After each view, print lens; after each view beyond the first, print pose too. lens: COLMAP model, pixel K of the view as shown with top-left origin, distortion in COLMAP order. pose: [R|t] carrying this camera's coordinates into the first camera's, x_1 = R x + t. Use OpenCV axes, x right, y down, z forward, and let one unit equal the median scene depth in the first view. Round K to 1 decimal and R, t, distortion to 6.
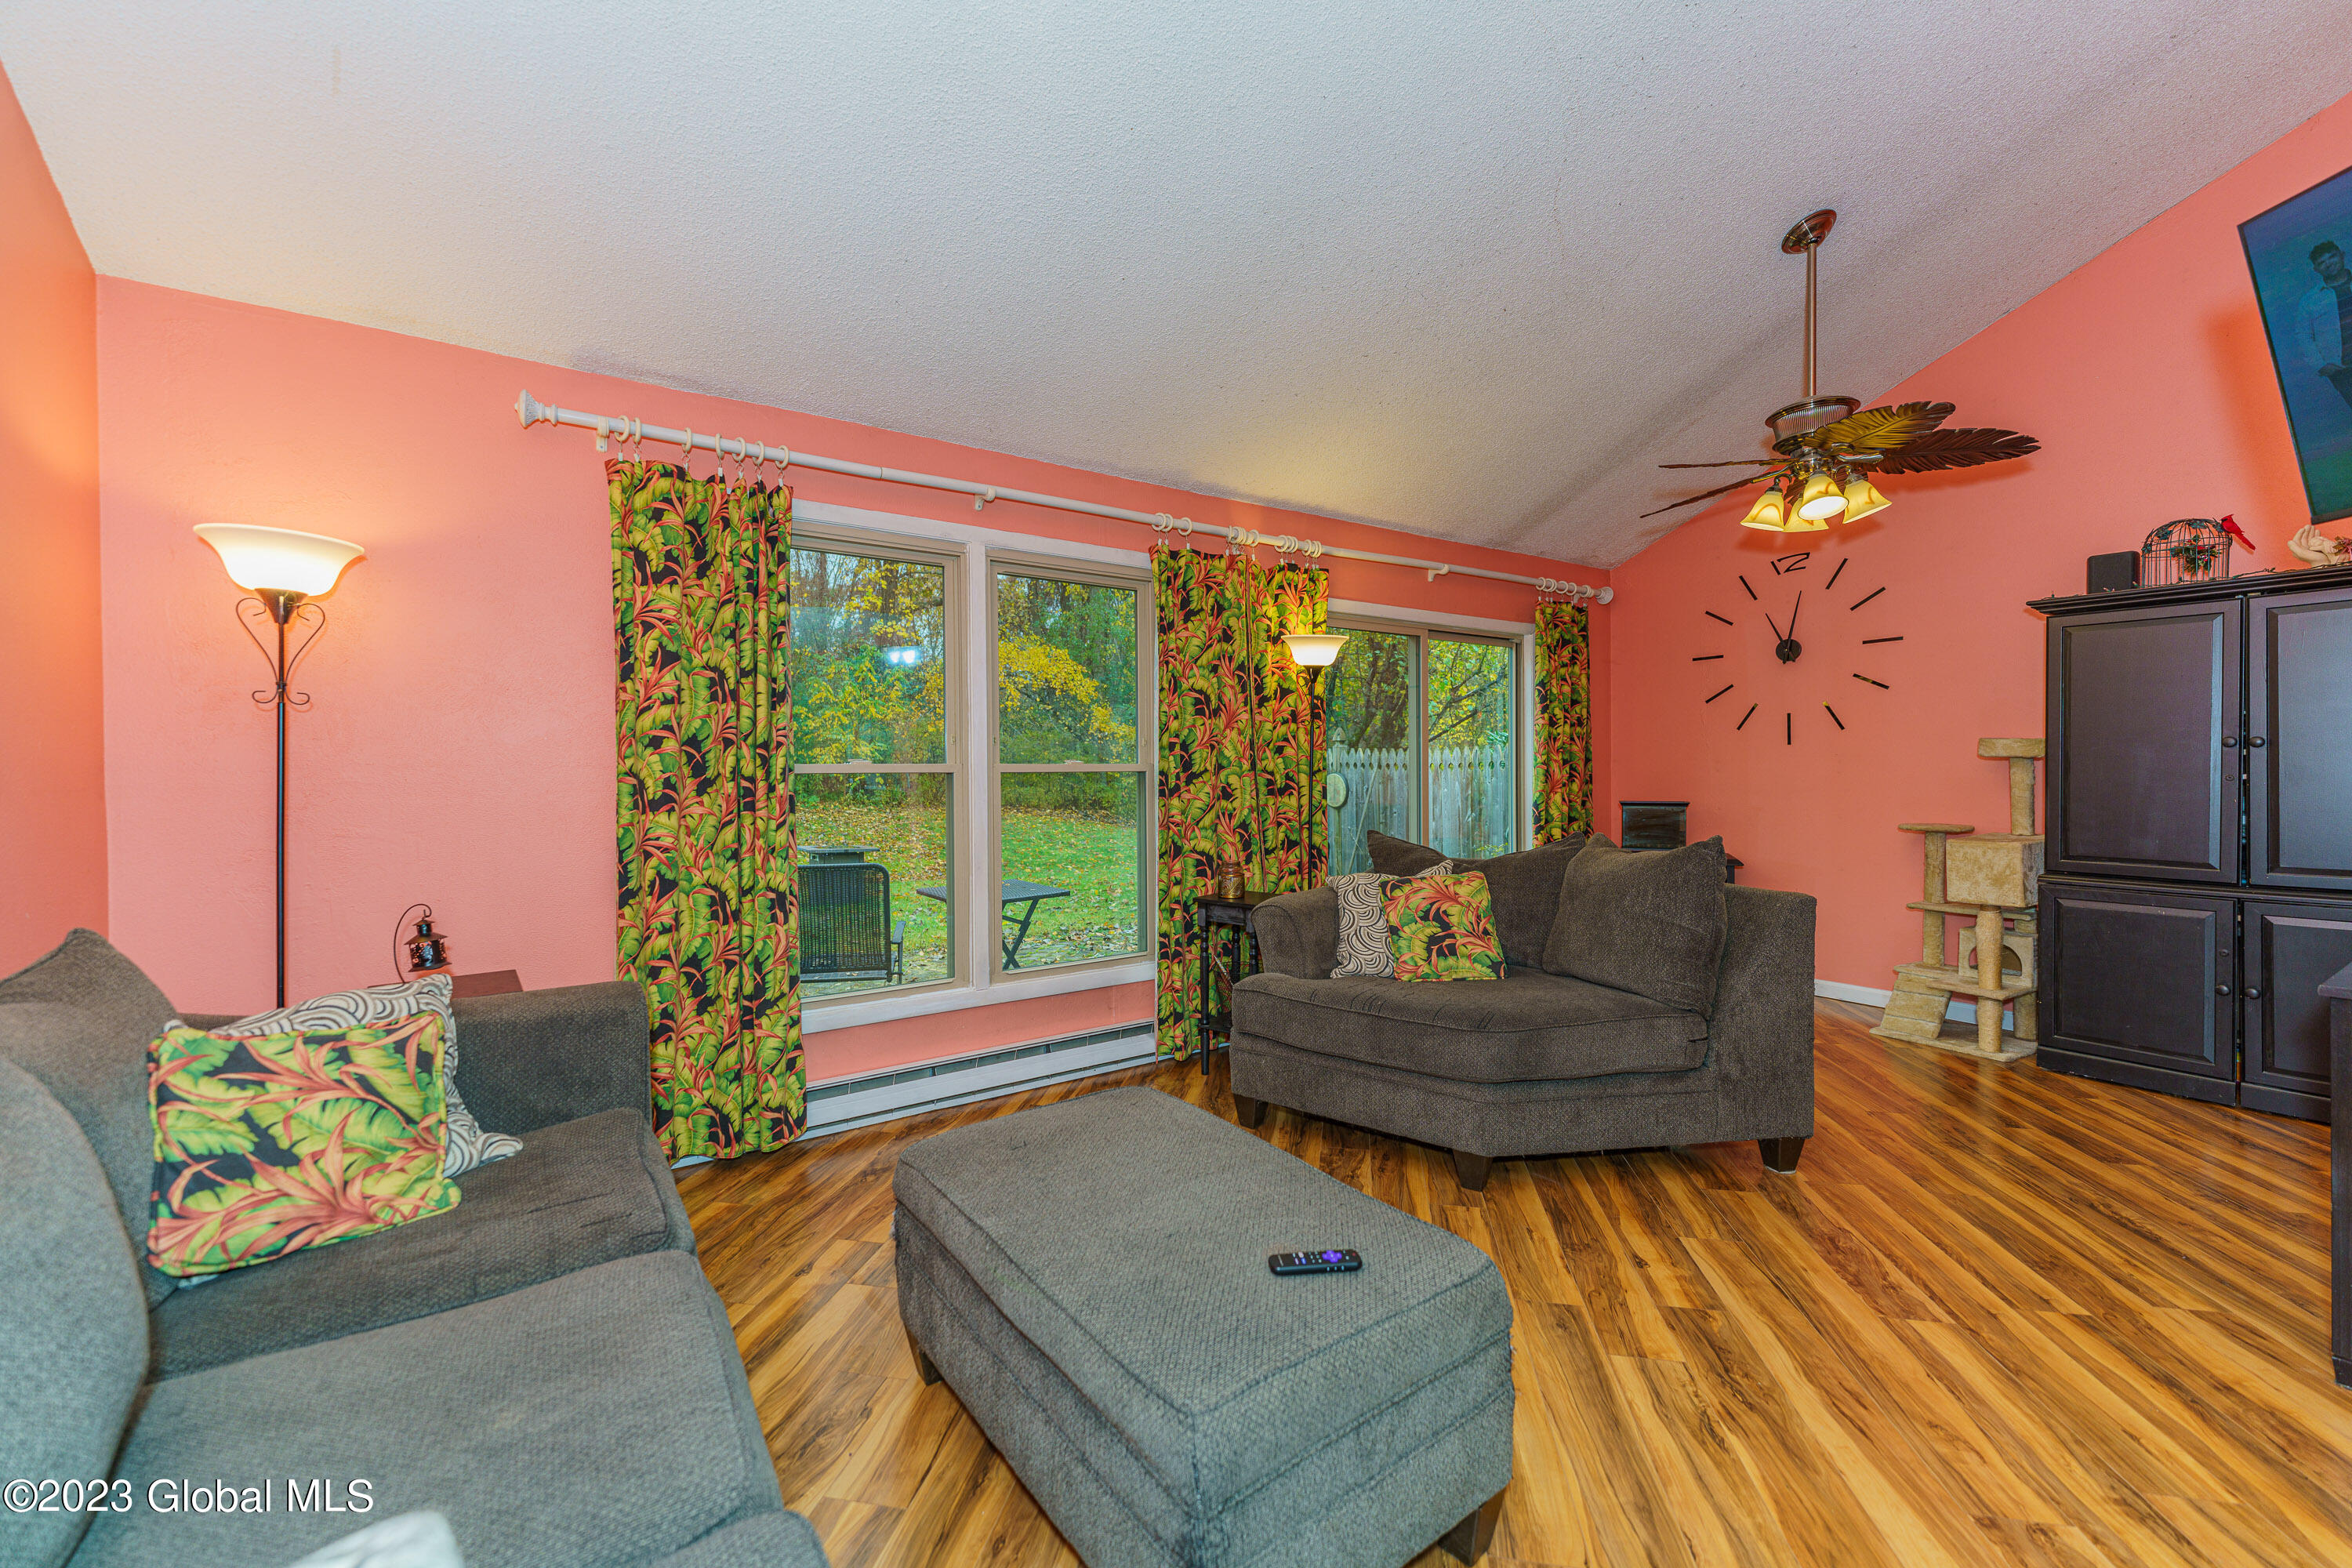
lens RADIAL K [[935.9, 0, 1173.5], [0, 935.9, 778.8], [0, 0, 1]] dist [0.003343, -0.000915]
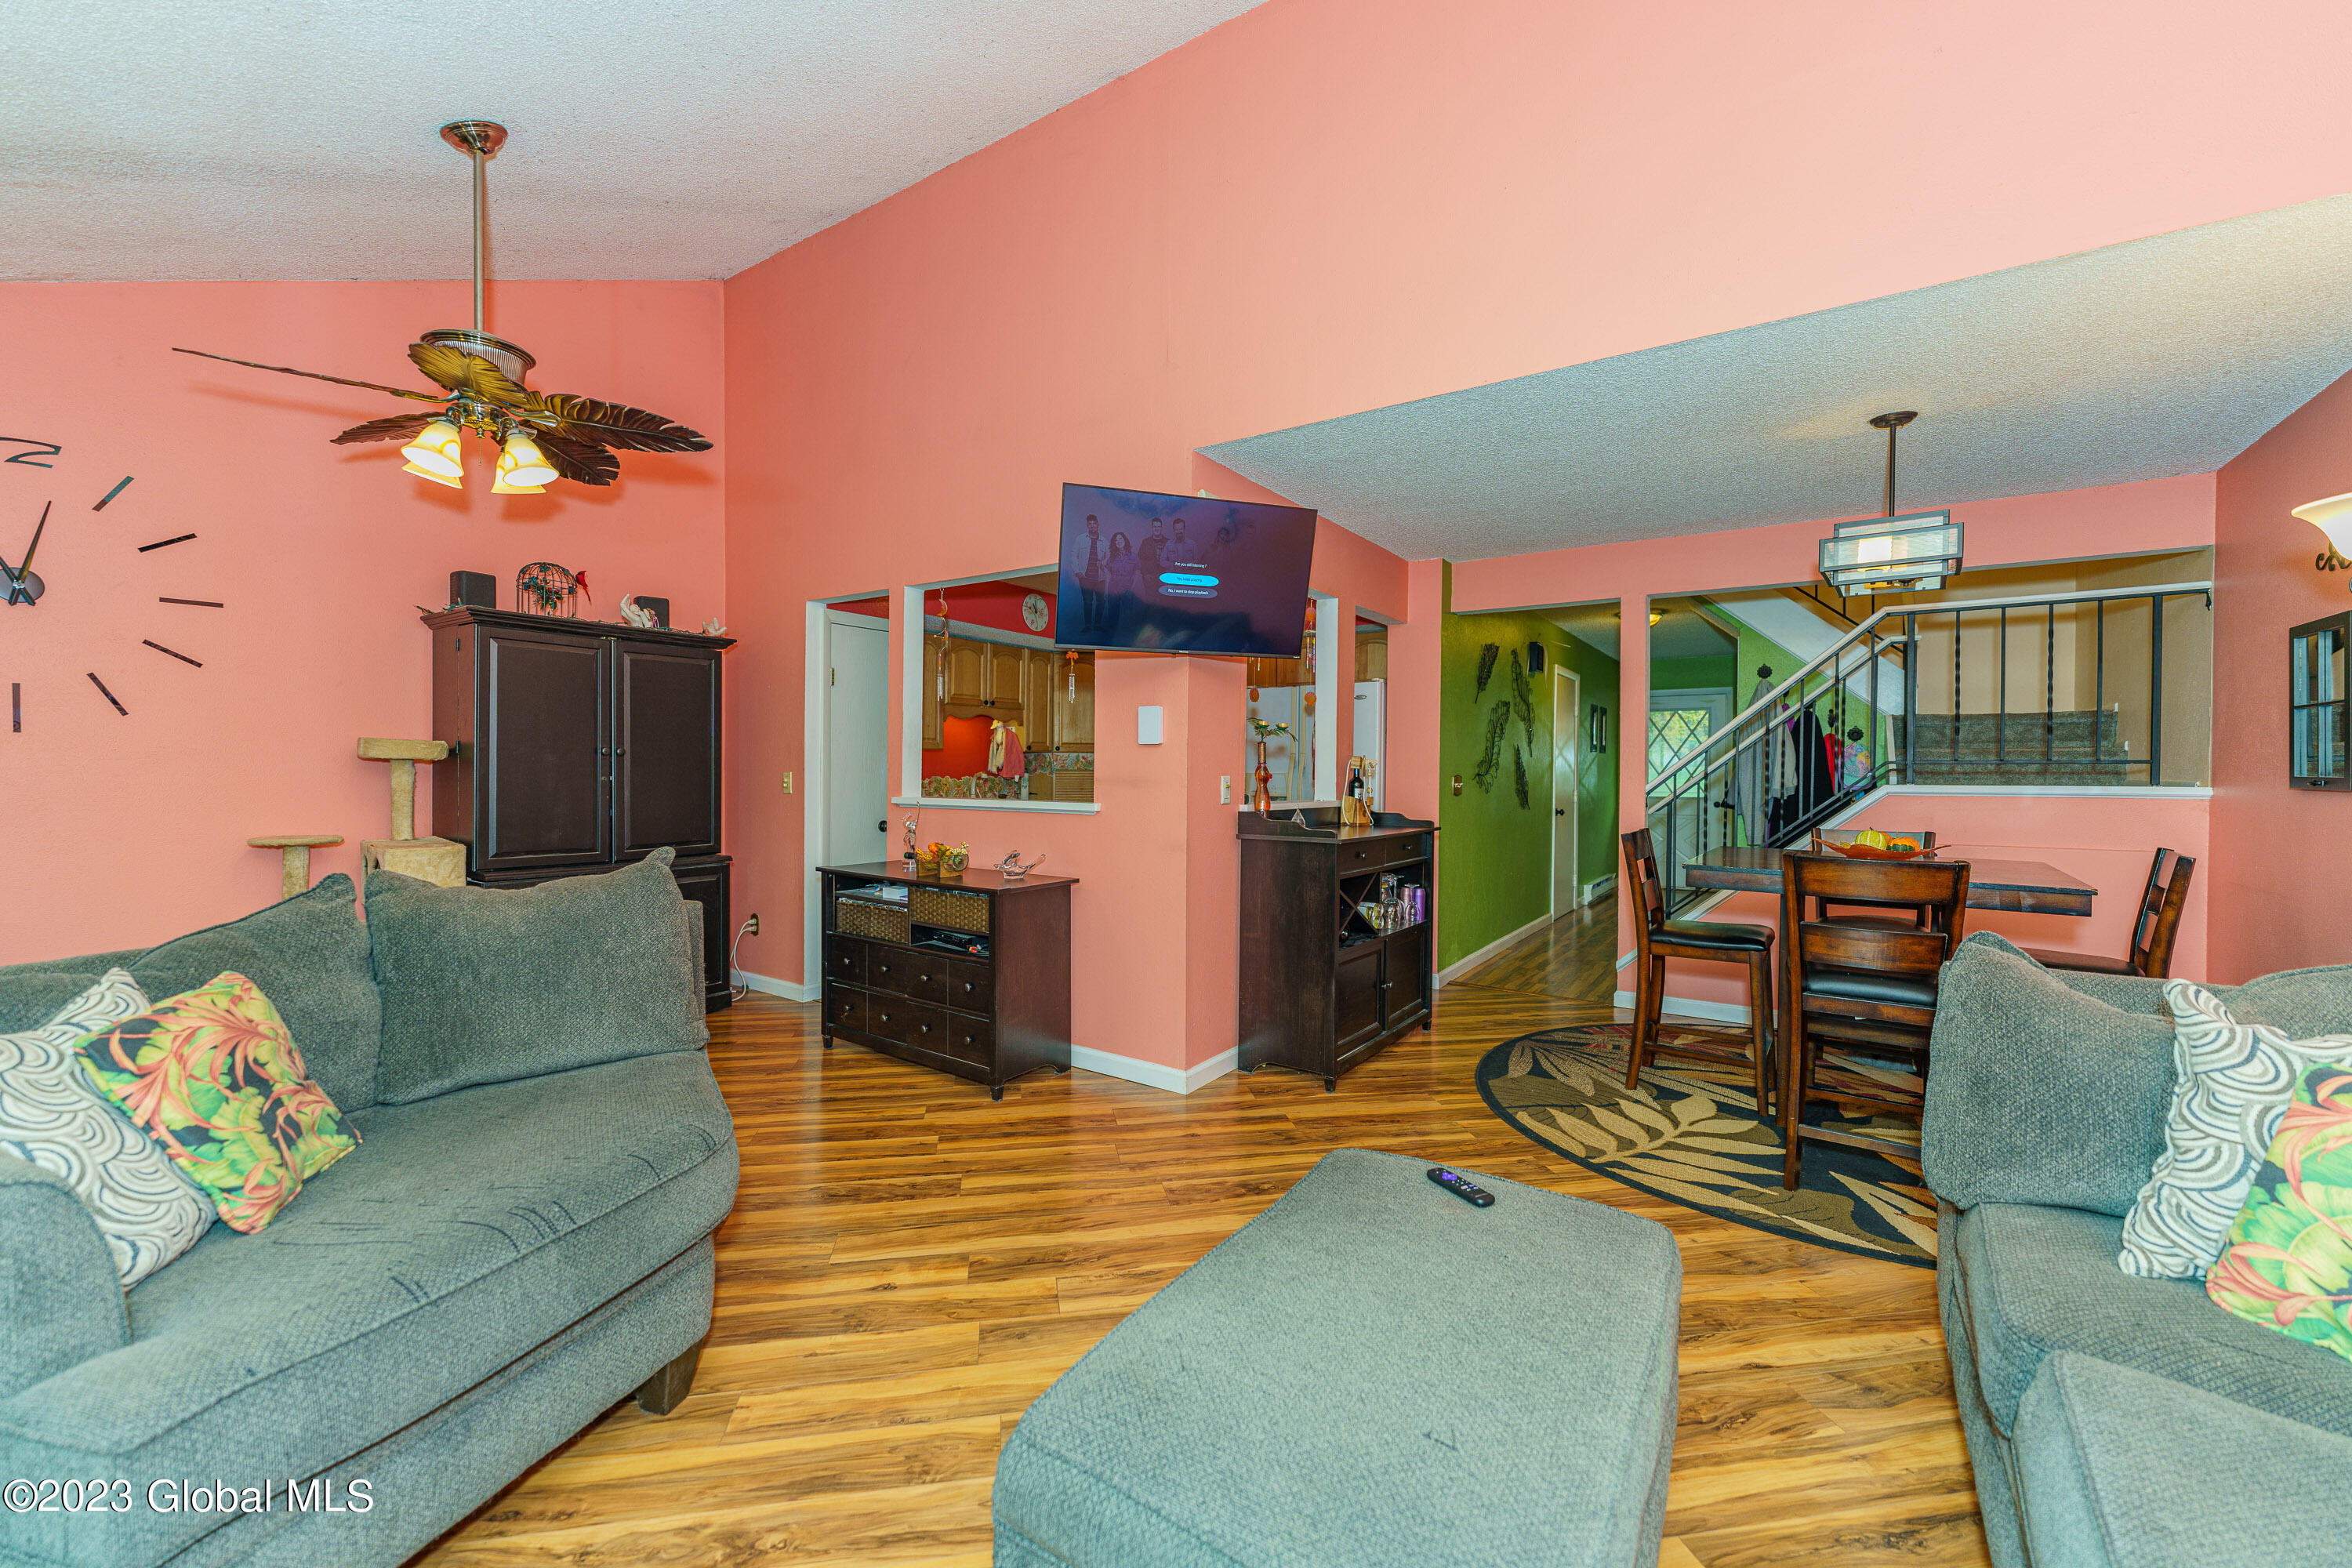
lens RADIAL K [[935.9, 0, 1173.1], [0, 935.9, 780.8], [0, 0, 1]] dist [0.003343, -0.000915]
pose [[-0.361731, -0.006455, 0.932260, -0.393684], [0.007273, 0.999926, 0.009746, -0.005915], [-0.932254, 0.010306, -0.361657, 0.848127]]
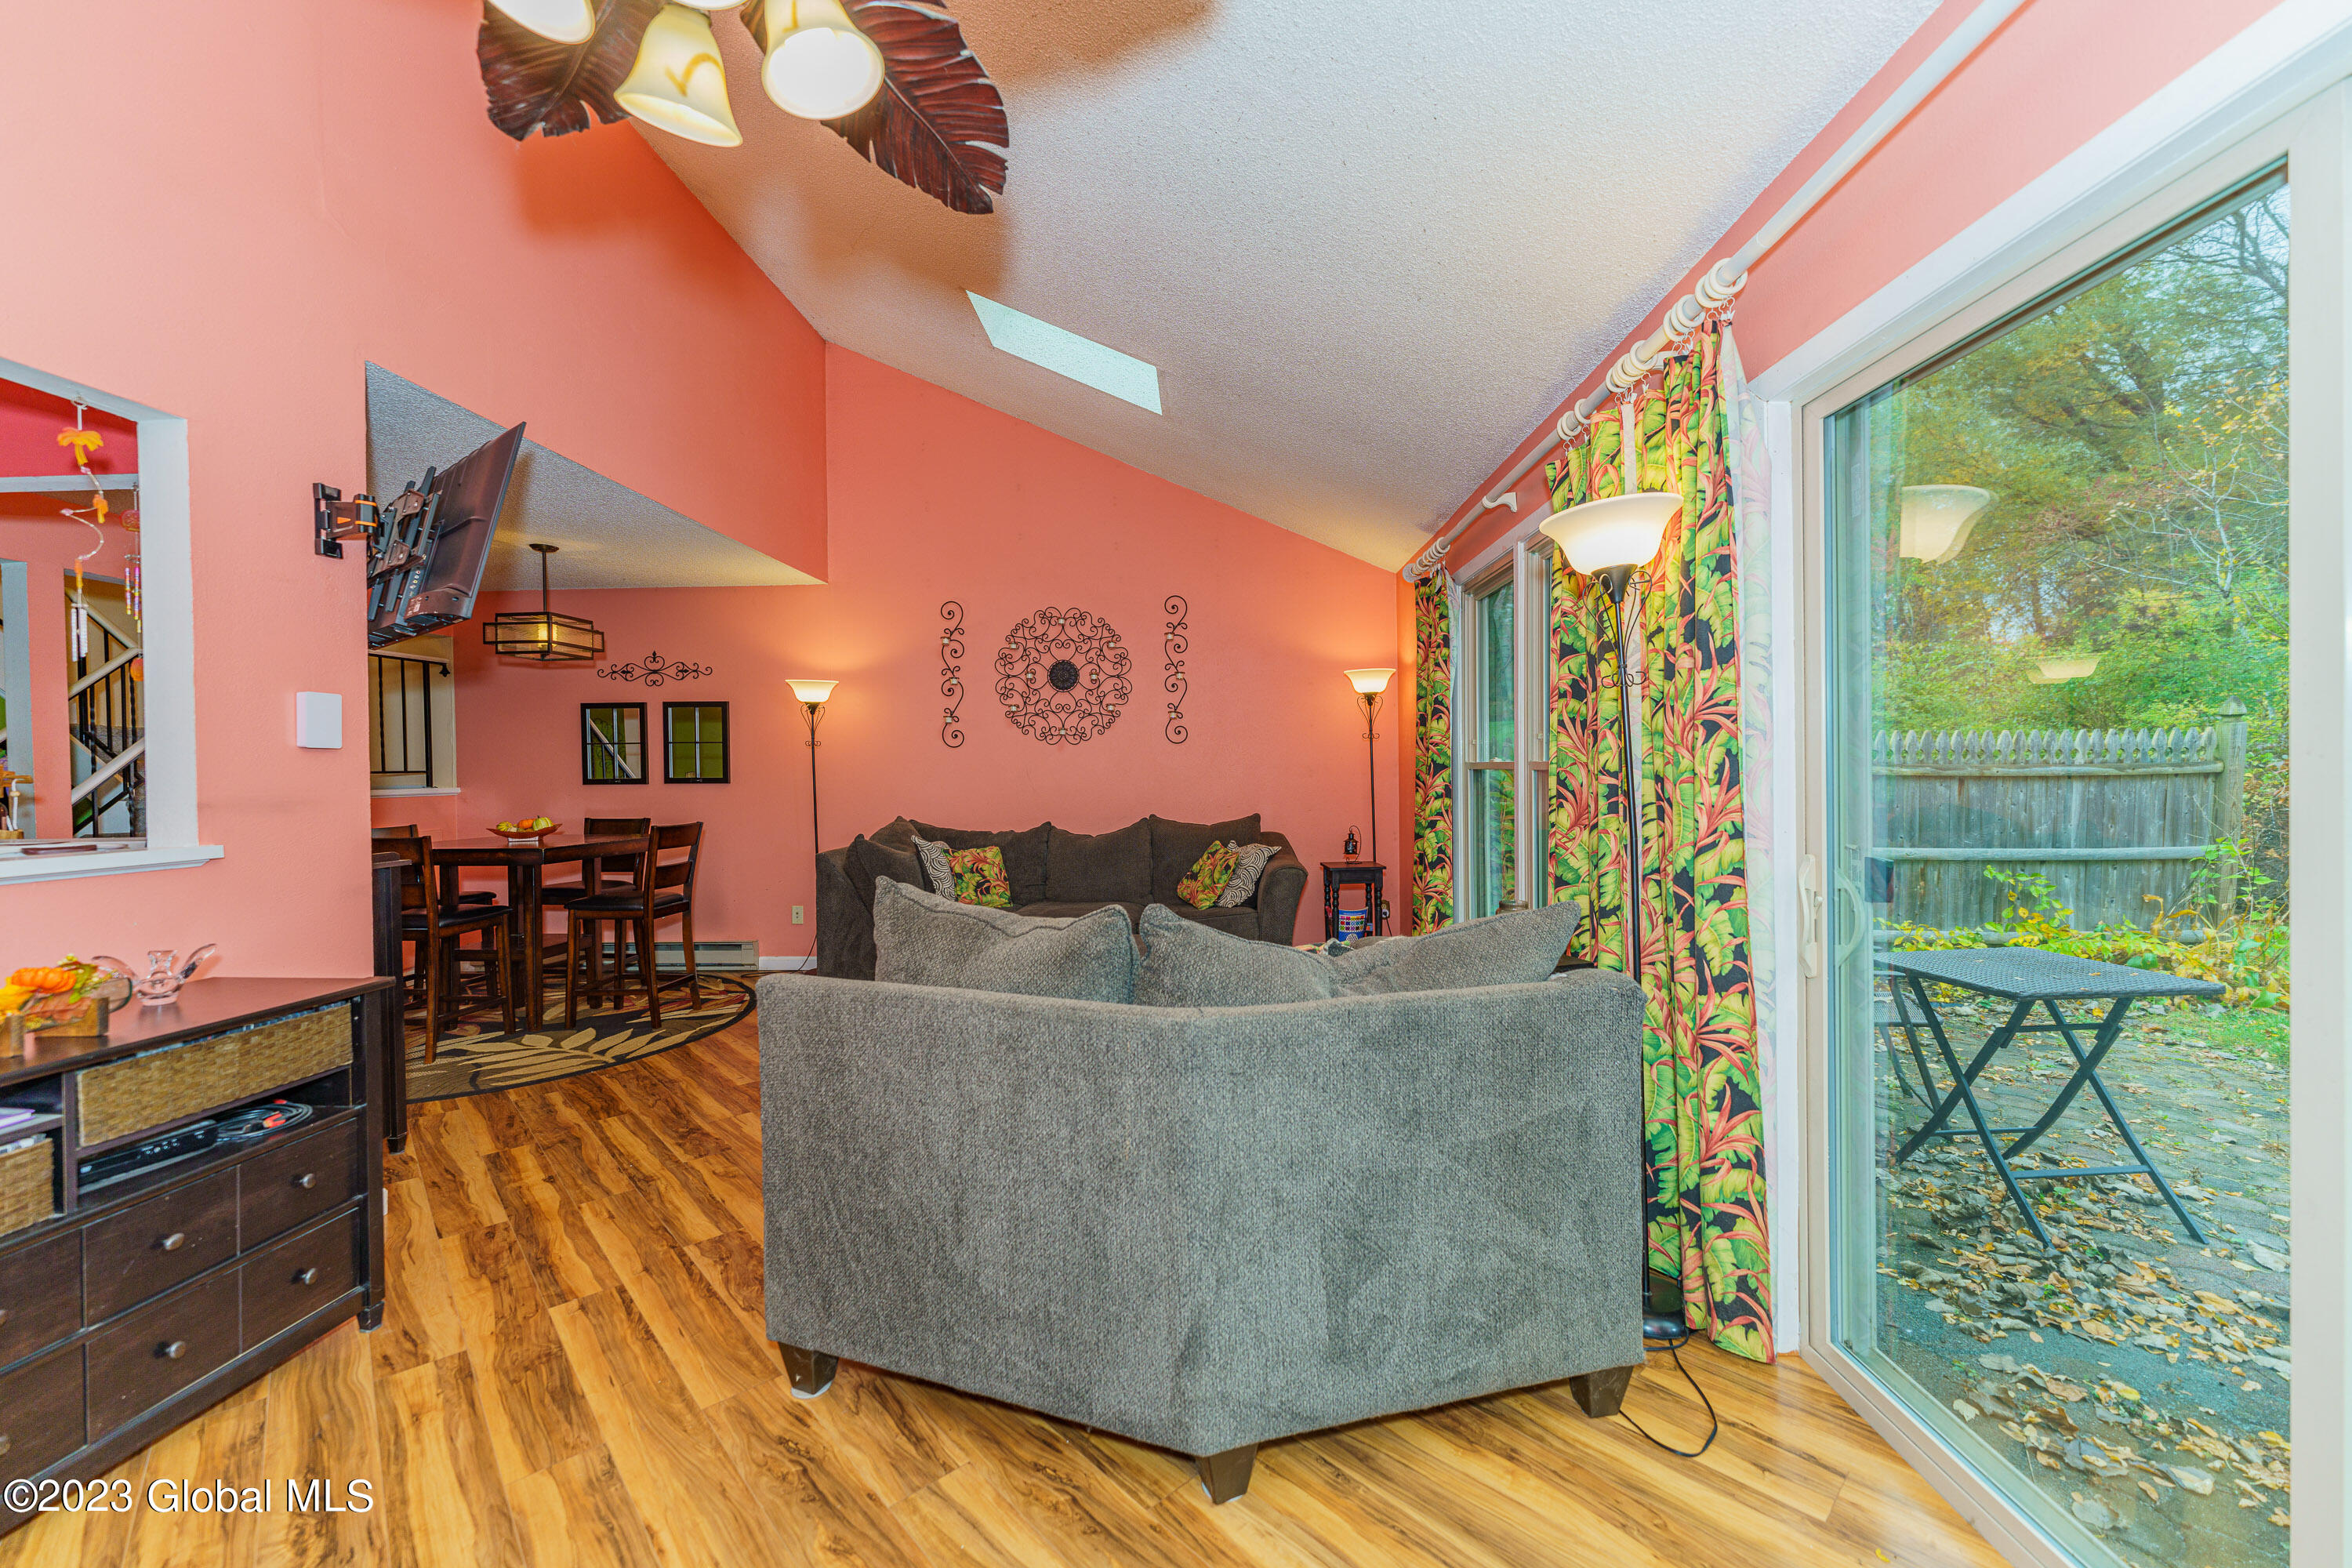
lens RADIAL K [[935.9, 0, 1174.0], [0, 935.9, 779.8], [0, 0, 1]] dist [0.003343, -0.000915]
pose [[-0.595334, 0.024470, -0.803106, 0.993652], [0.008004, 0.999667, 0.024526, -0.028867], [0.803439, 0.008173, -0.595331, 1.559897]]
